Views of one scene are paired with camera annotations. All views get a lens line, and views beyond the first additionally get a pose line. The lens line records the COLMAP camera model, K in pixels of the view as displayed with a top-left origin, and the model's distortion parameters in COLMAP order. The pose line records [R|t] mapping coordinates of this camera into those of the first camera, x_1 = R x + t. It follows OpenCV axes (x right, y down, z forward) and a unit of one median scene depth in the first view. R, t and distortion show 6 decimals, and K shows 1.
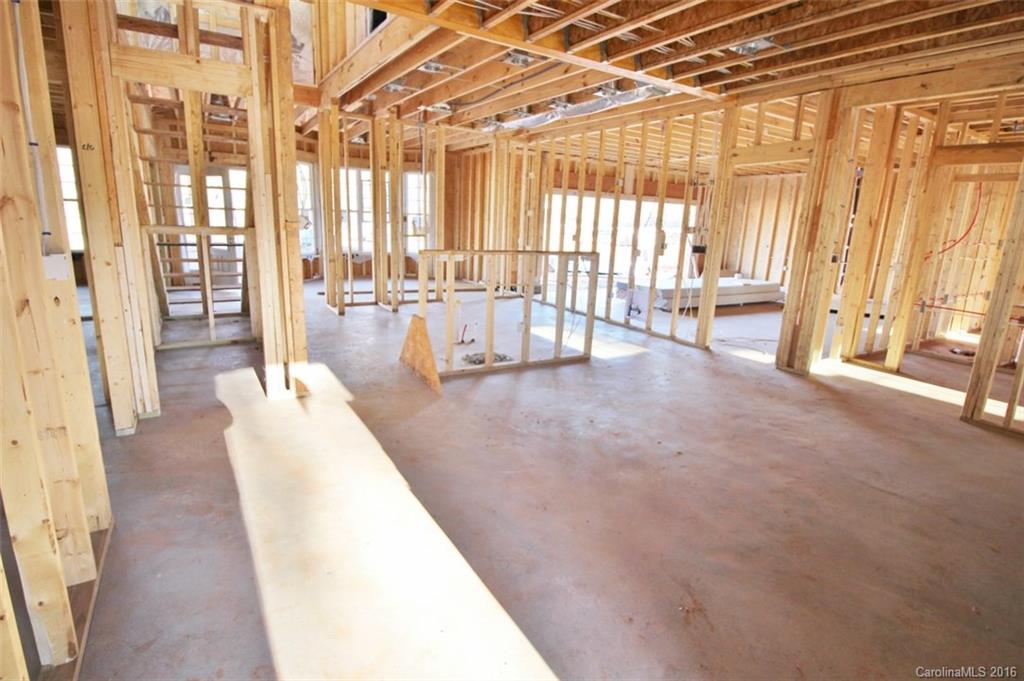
lens RADIAL K [[500.8, 0, 512.7], [0, 500.8, 330.9], [0, 0, 1]] dist [-0.002523, -0.000843]
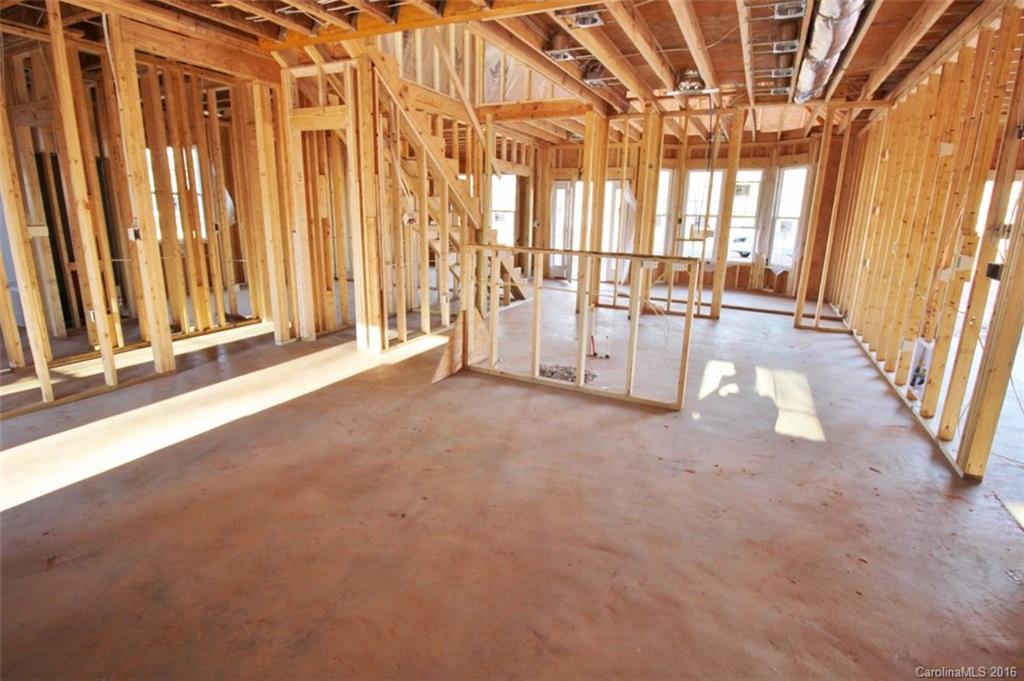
lens RADIAL K [[500.8, 0, 512.7], [0, 500.8, 330.9], [0, 0, 1]] dist [-0.002523, -0.000843]
pose [[0.525352, 0.165956, -0.834544, 0.687041], [-0.185476, 0.979546, 0.078033, -0.076987], [0.830424, 0.113793, 0.545387, 0.486699]]
